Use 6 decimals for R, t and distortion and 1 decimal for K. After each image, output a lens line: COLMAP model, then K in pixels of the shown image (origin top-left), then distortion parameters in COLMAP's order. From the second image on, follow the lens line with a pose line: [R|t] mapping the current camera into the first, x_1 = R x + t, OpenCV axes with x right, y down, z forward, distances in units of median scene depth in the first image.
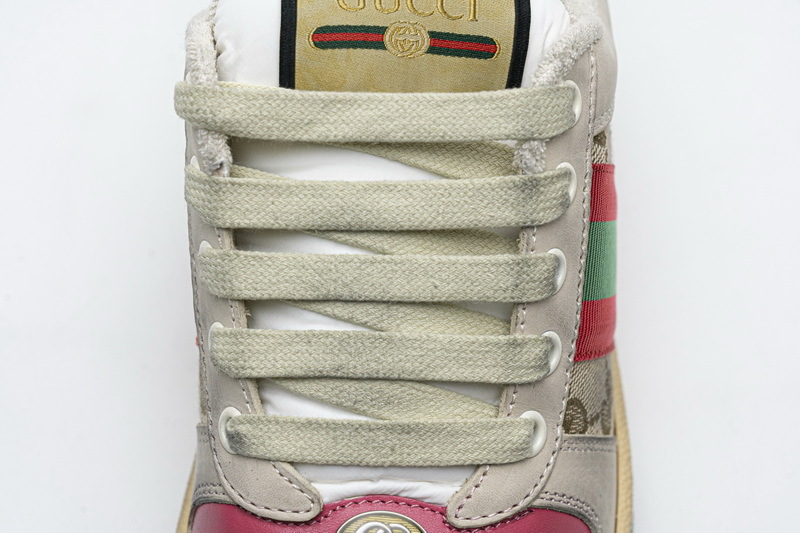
lens RADIAL K [[1524.1, 0, 403.6], [0, 1524.1, 268.4], [0, 0, 1]] dist [0.001781, 0.000000]
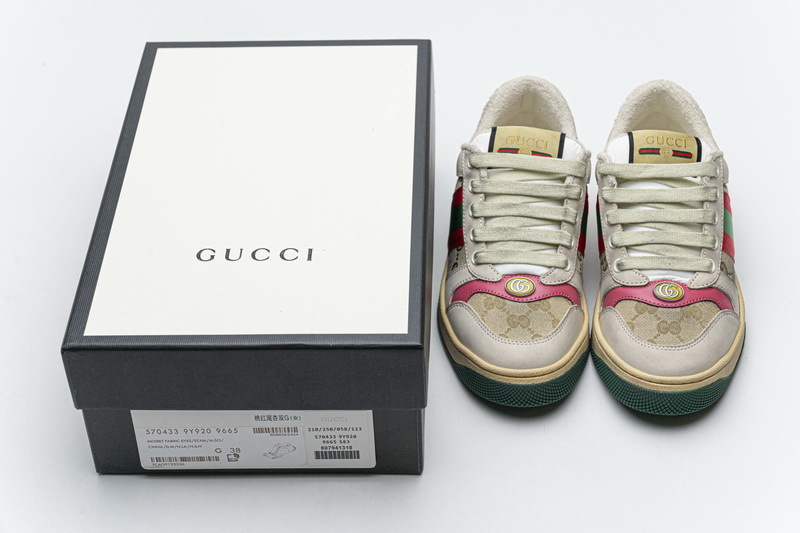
lens RADIAL K [[1524.1, 0, 399.7], [0, 1524.1, 266.3], [0, 0, 1]] dist [0.001781, 0.000000]
pose [[0.998271, -0.022004, -0.054511, -0.409231], [0.002092, 0.940012, -0.341134, 1.242177], [0.058747, 0.340430, 0.938433, -2.129529]]
